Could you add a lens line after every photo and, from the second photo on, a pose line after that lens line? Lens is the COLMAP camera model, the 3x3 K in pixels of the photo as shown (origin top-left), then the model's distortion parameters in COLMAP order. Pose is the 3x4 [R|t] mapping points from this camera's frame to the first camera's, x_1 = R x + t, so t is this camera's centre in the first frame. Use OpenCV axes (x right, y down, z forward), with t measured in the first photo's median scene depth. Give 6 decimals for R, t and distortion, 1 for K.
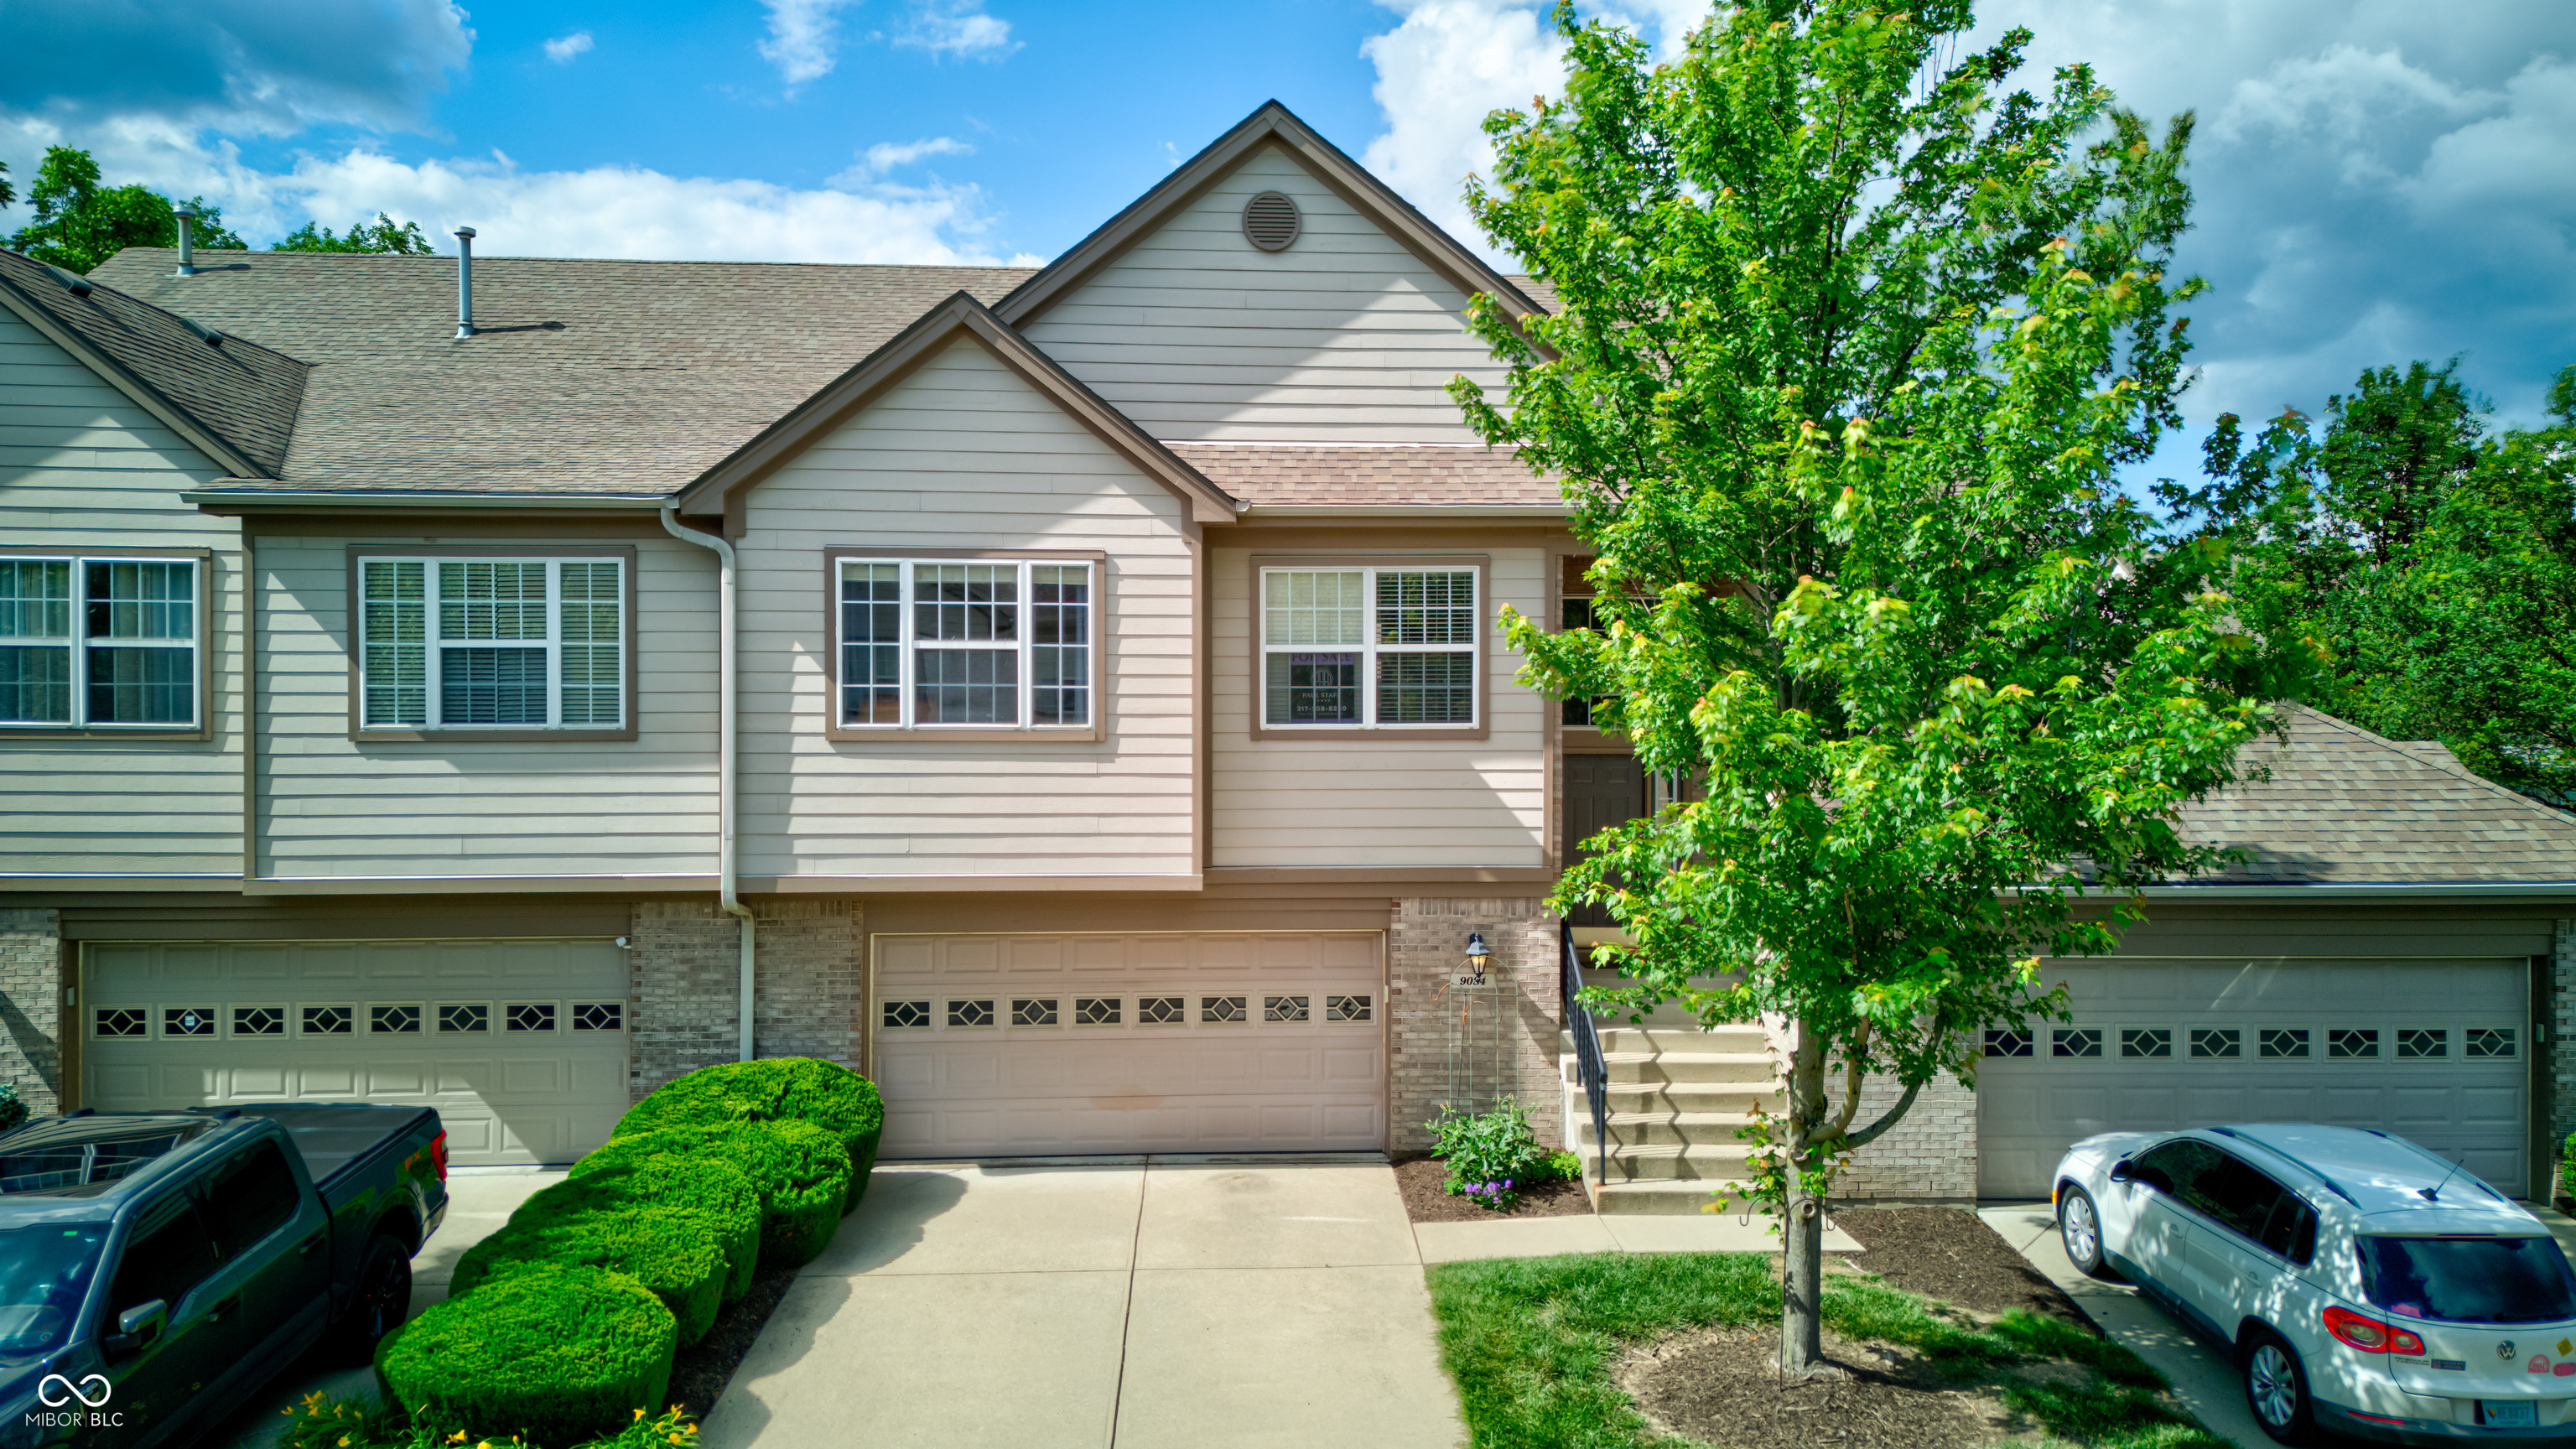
lens RADIAL K [[1776.8, 0, 1288.0], [0, 1776.8, 724.5], [0, 0, 1]] dist [0.074253, -0.057844]
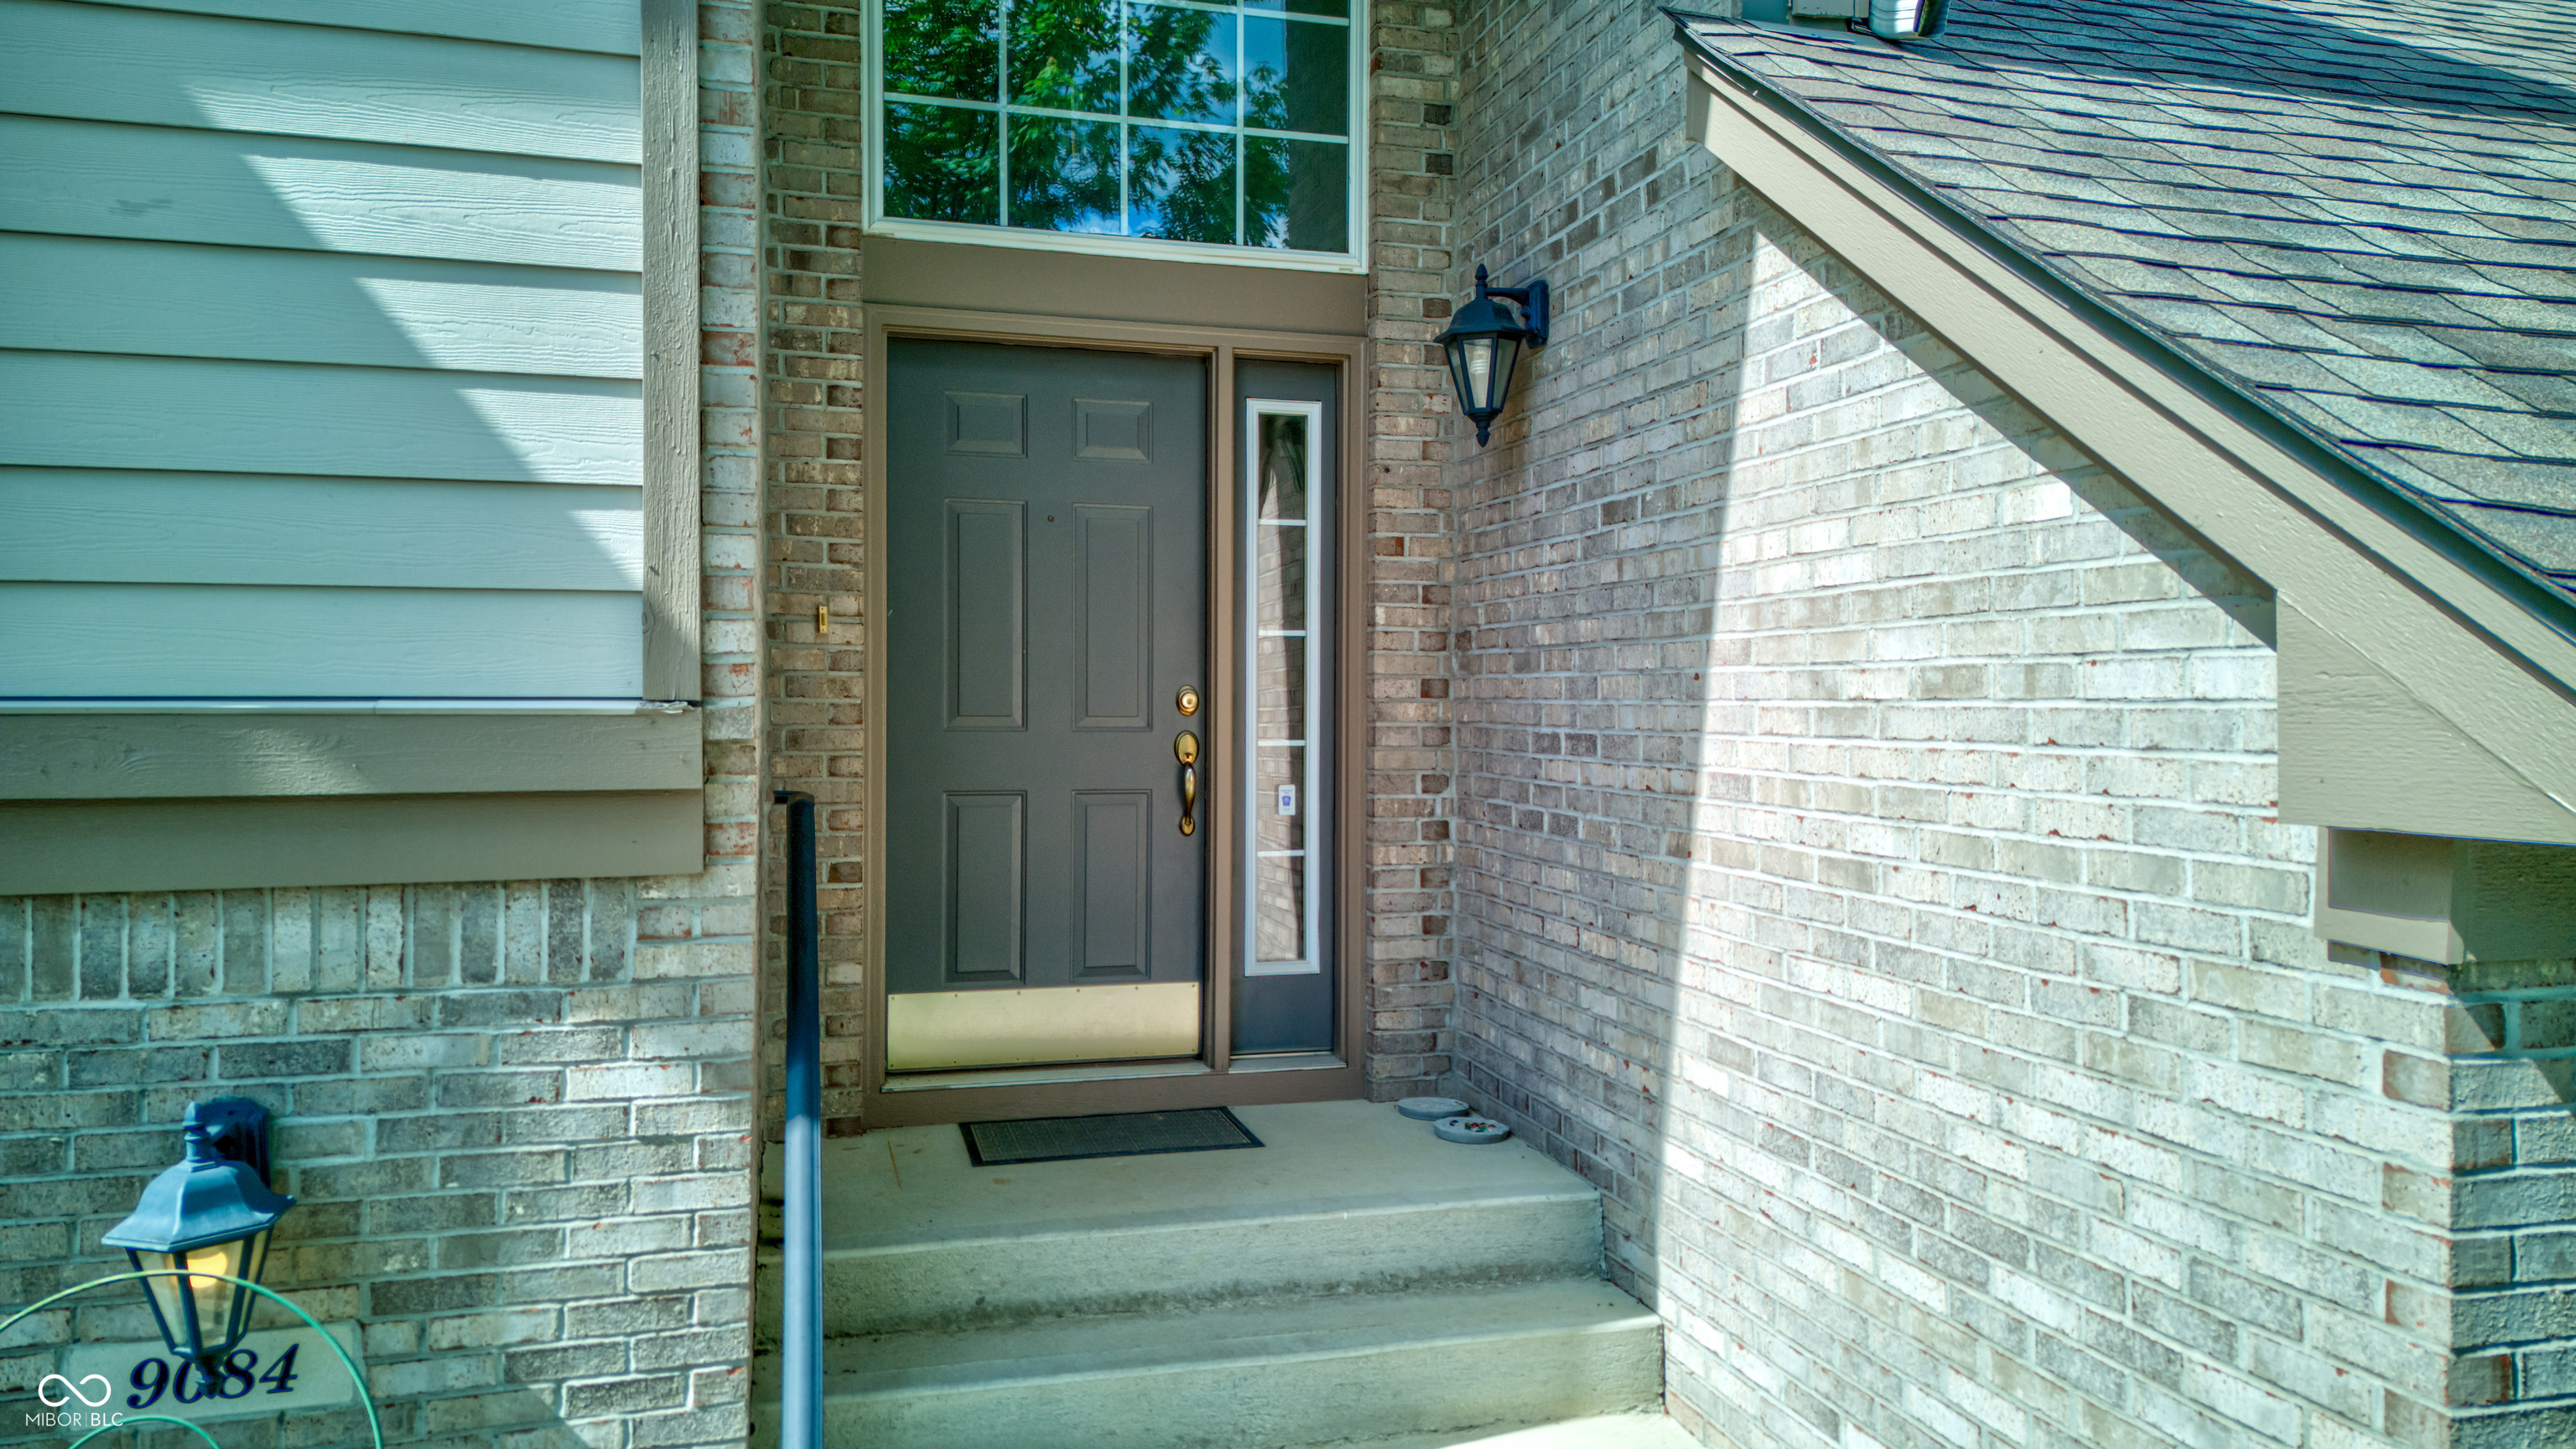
lens RADIAL K [[1776.8, 0, 1288.0], [0, 1776.8, 724.5], [0, 0, 1]] dist [0.074253, -0.057844]
pose [[0.975438, -0.004306, 0.220231, 0.175429], [0.003907, 0.999990, 0.002246, 0.085820], [-0.220239, -0.001330, 0.975445, 0.851749]]
